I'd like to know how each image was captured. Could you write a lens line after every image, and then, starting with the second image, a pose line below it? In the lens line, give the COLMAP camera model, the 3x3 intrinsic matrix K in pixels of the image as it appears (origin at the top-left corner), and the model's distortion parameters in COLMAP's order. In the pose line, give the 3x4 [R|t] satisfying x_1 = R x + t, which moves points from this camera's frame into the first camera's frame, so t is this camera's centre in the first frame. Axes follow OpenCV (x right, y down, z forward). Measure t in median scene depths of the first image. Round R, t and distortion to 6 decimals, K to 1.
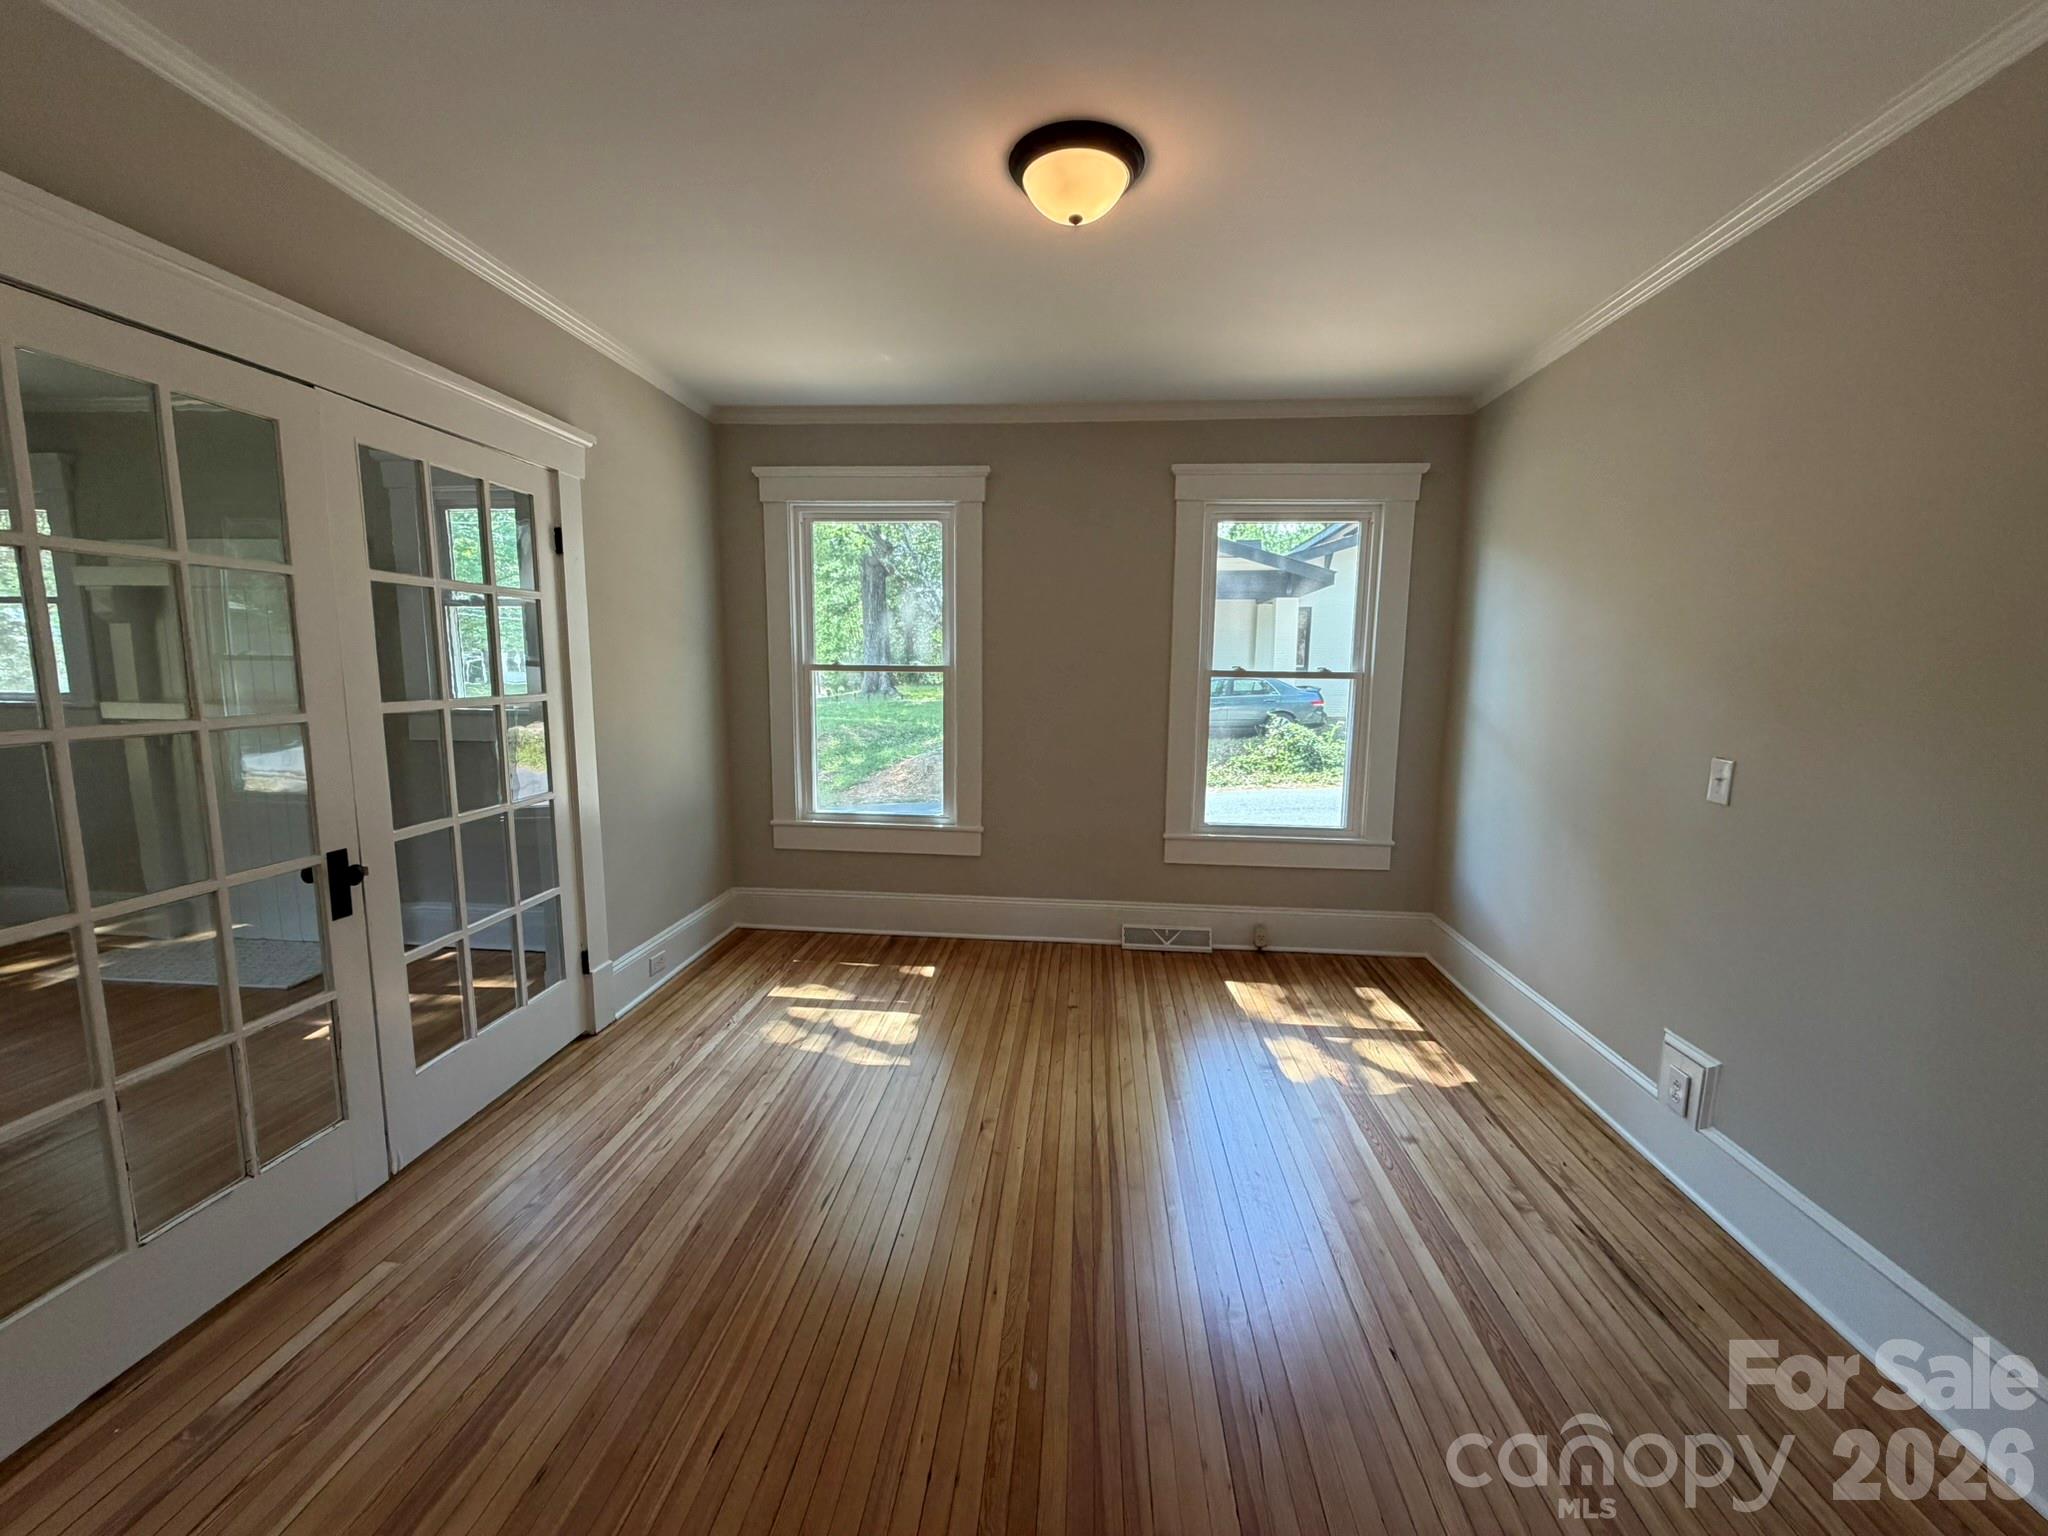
lens RADIAL K [[824.2, 0, 1011.7], [0, 824.2, 766.2], [0, 0, 1]] dist [-0.000455, 0.000045]
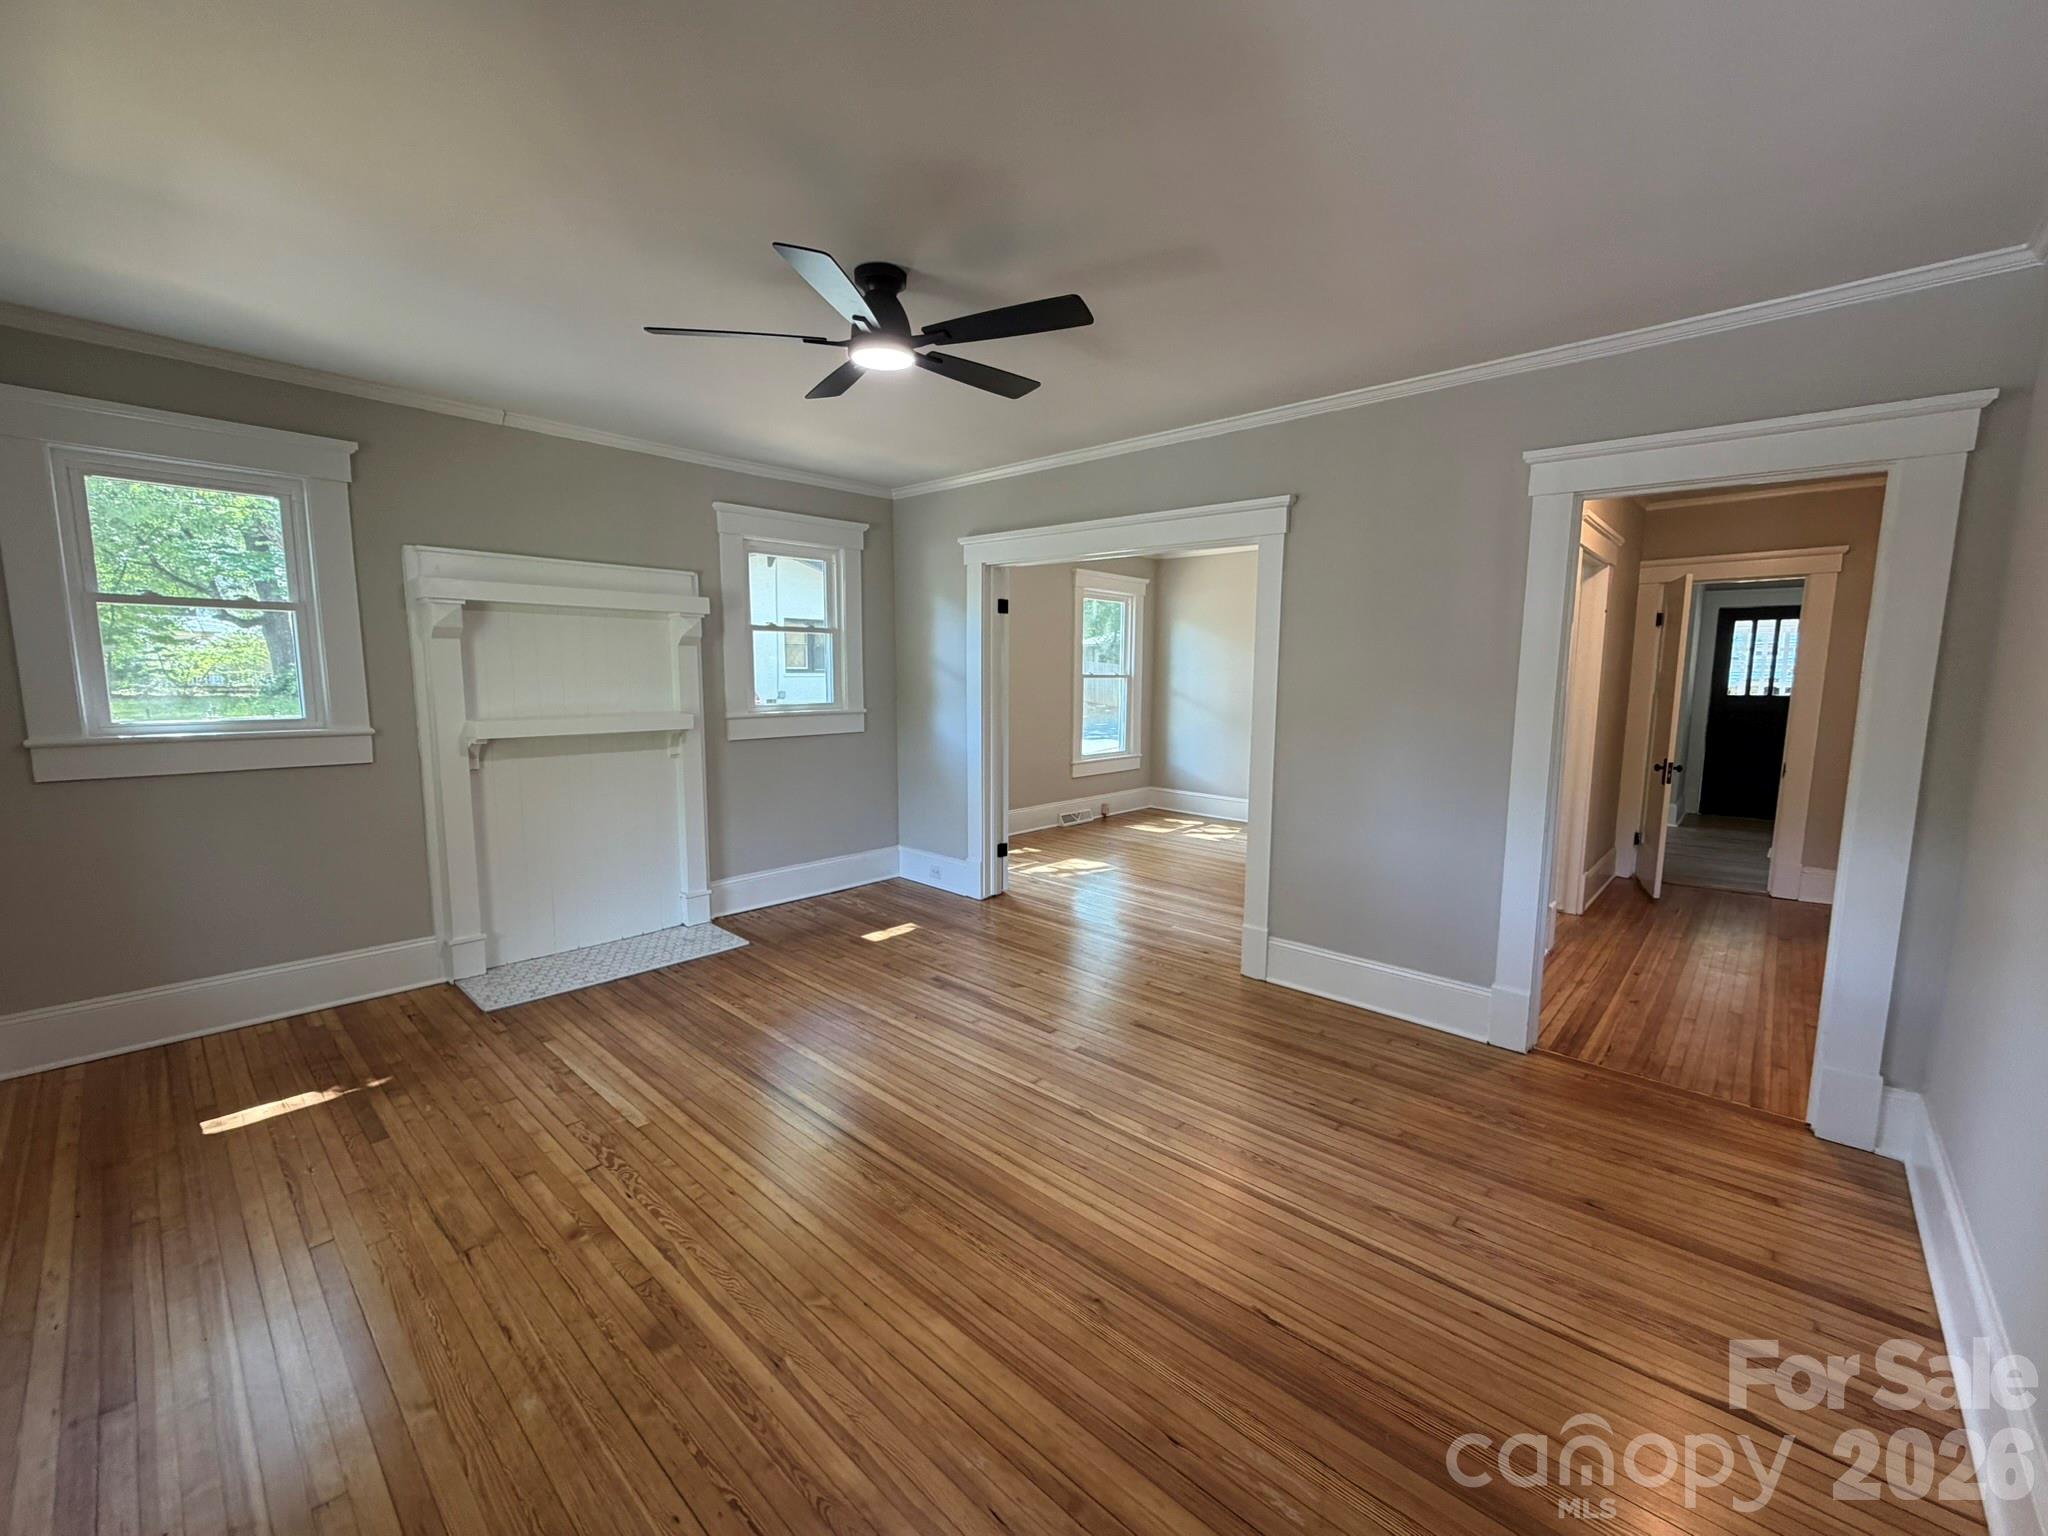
lens RADIAL K [[840.2, 0, 1032.6], [0, 840.2, 770.2], [0, 0, 1]] dist [0.002366, 0.000227]
pose [[0.600025, -0.100763, 0.793610, -1.413235], [0.100591, 0.993665, 0.050110, -0.004305], [-0.793631, 0.049763, 0.606360, -0.087177]]
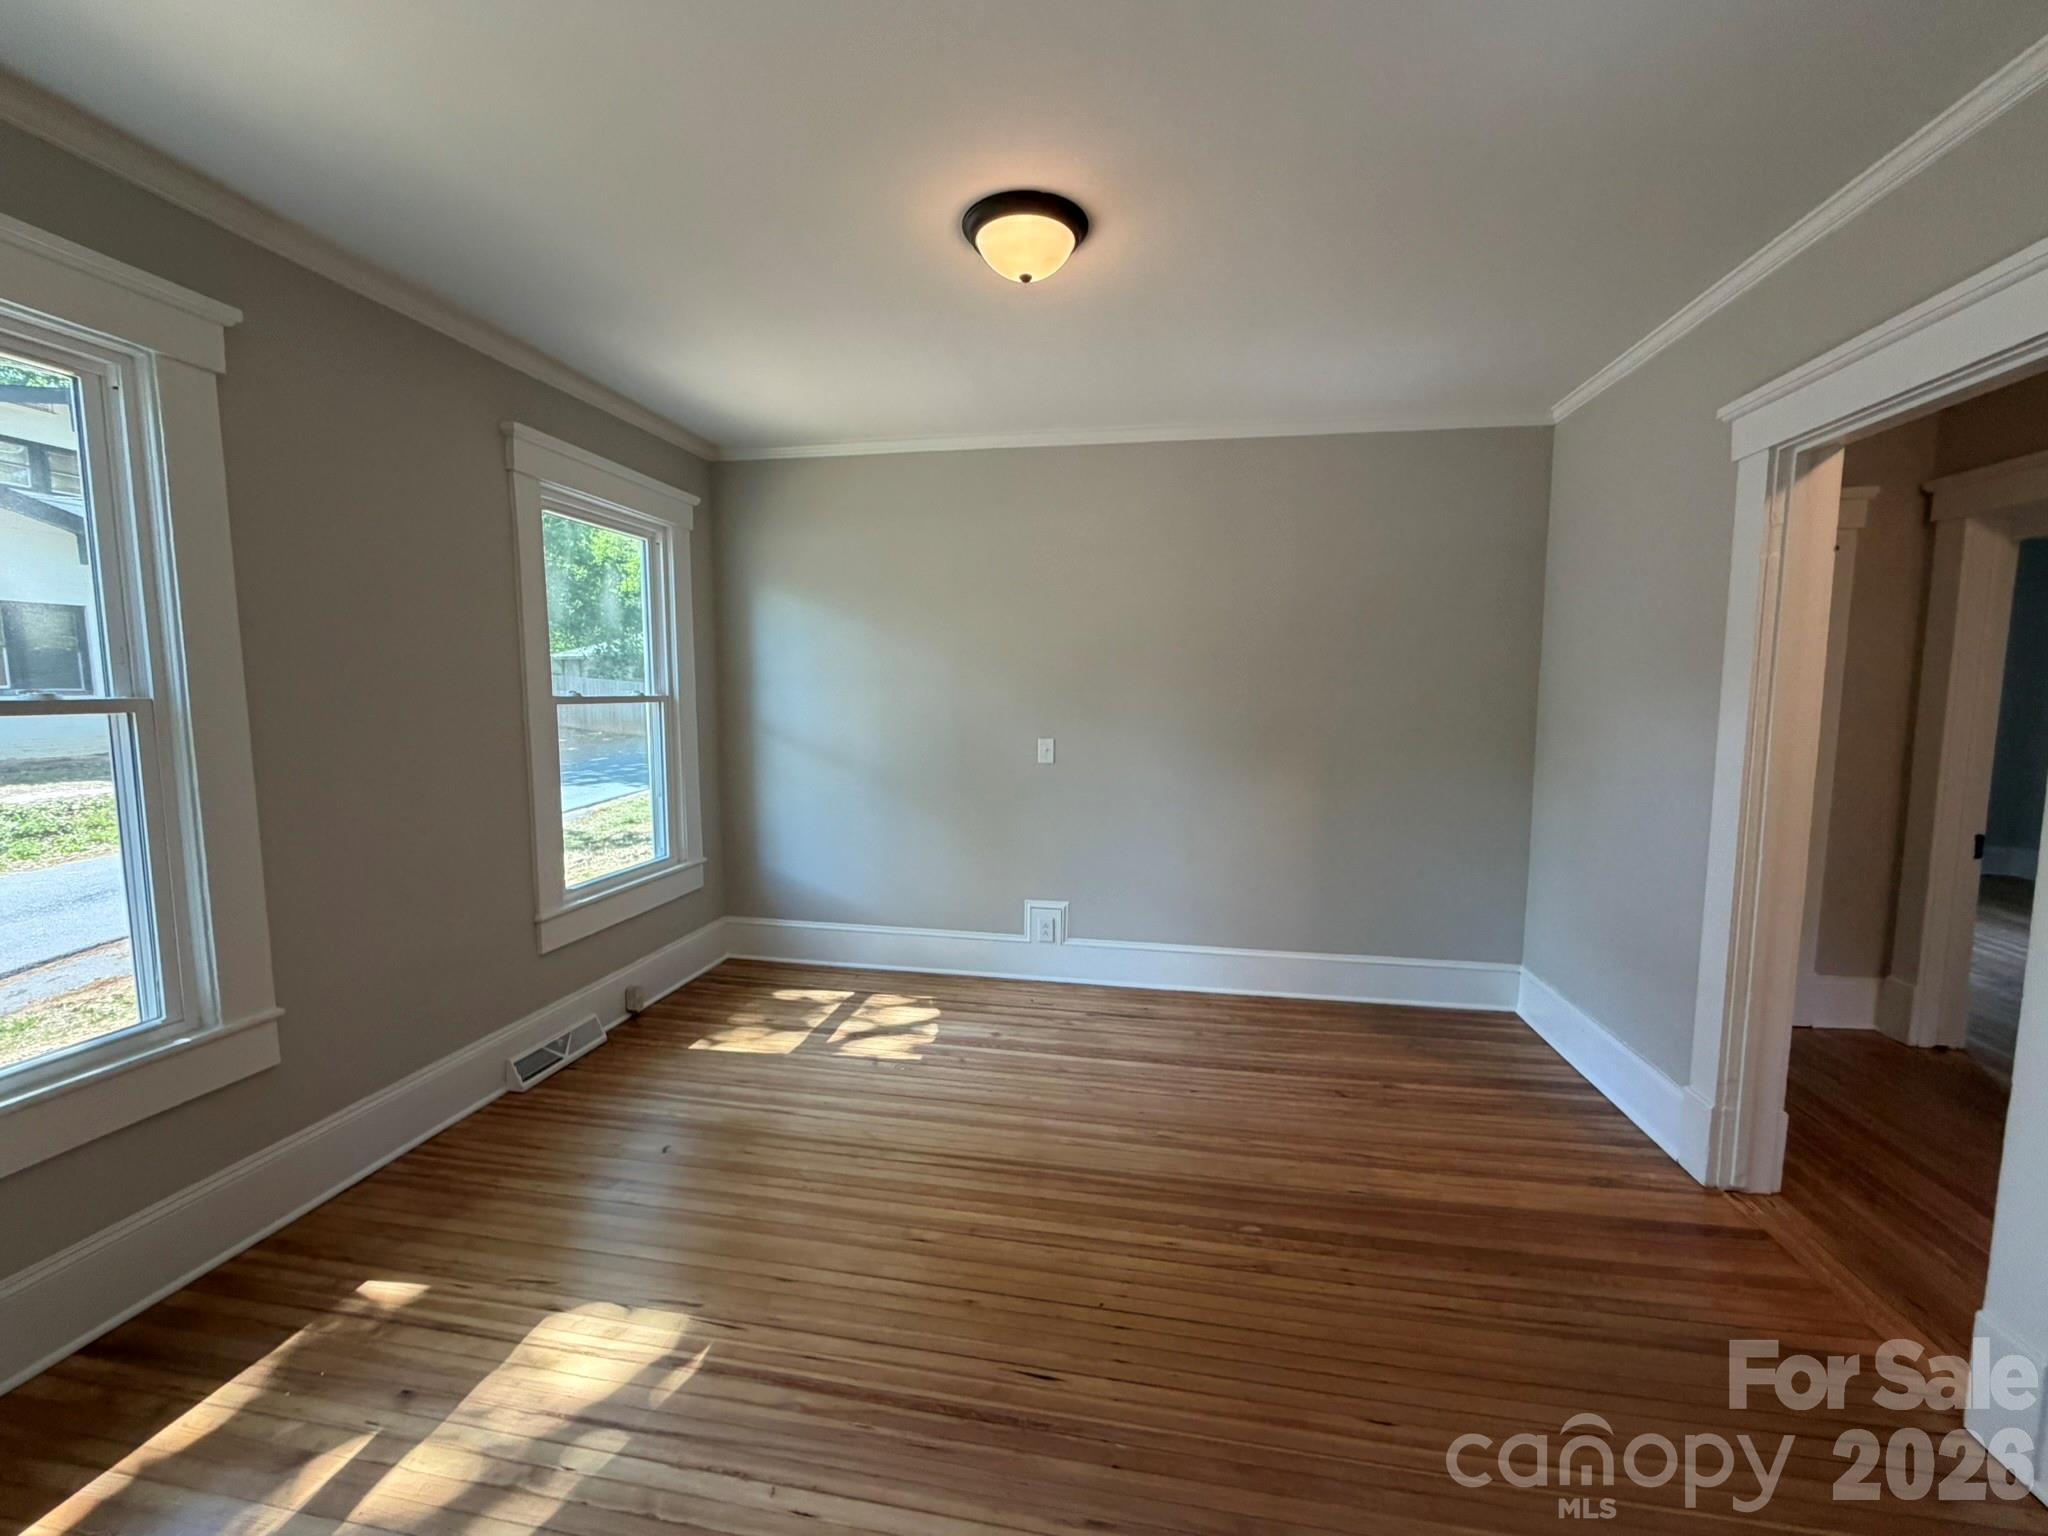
lens RADIAL K [[840.2, 0, 1032.6], [0, 840.2, 770.2], [0, 0, 1]] dist [0.002366, 0.000227]
pose [[0.071088, -0.108231, 0.991581, -0.533782], [0.125166, 0.987206, 0.098780, -0.069081], [-0.989586, 0.117090, 0.083725, 0.487179]]
